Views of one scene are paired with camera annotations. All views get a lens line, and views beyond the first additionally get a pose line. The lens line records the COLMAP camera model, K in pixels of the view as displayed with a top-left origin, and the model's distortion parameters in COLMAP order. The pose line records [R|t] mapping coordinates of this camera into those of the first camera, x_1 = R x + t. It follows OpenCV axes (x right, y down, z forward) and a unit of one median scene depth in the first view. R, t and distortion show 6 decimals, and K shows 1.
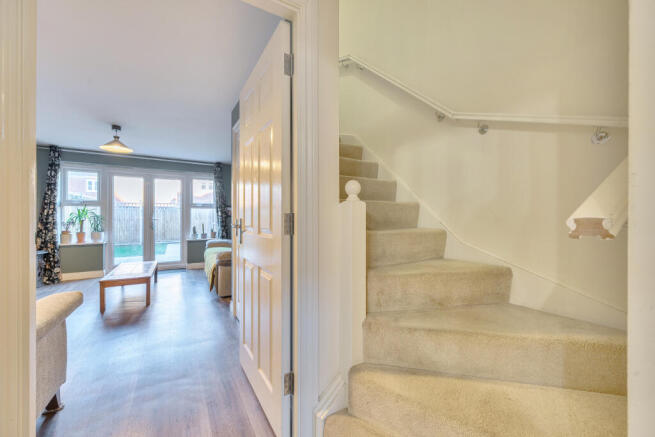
lens RADIAL K [[263.8, 0, 331.1], [0, 263.8, 218.0], [0, 0, 1]] dist [-0.000069, -0.000139]
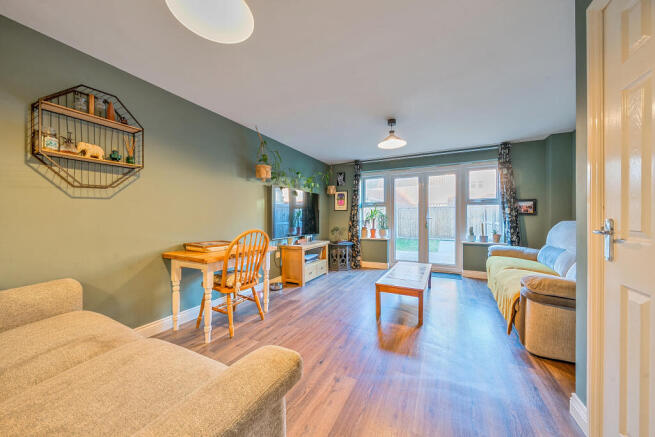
lens RADIAL K [[227.0, 0, 329.8], [0, 227.0, 217.5], [0, 0, 1]] dist [-0.010786, -0.000036]
pose [[0.537810, -0.000082, -0.843066, -0.183450], [0.003899, 0.999990, 0.002390, -0.000768], [0.843057, -0.004572, 0.537805, 0.277520]]
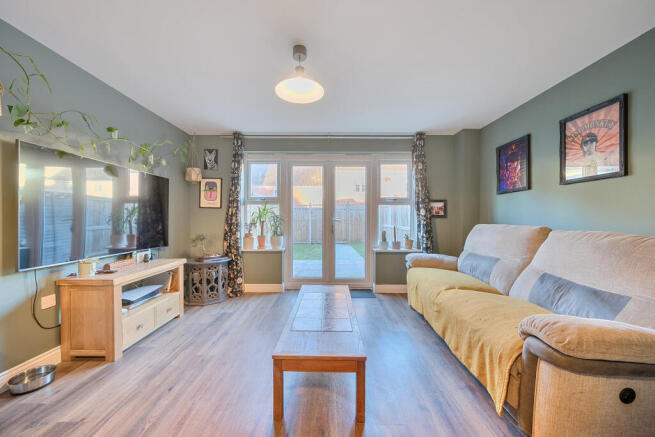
lens RADIAL K [[241.1, 0, 326.5], [0, 241.1, 219.2], [0, 0, 1]] dist [0.000427, -0.000026]
pose [[0.859890, 0.004598, -0.510458, -0.384487], [-0.003474, 0.999989, 0.003155, -0.000533], [0.510467, -0.000940, 0.859897, 0.449890]]
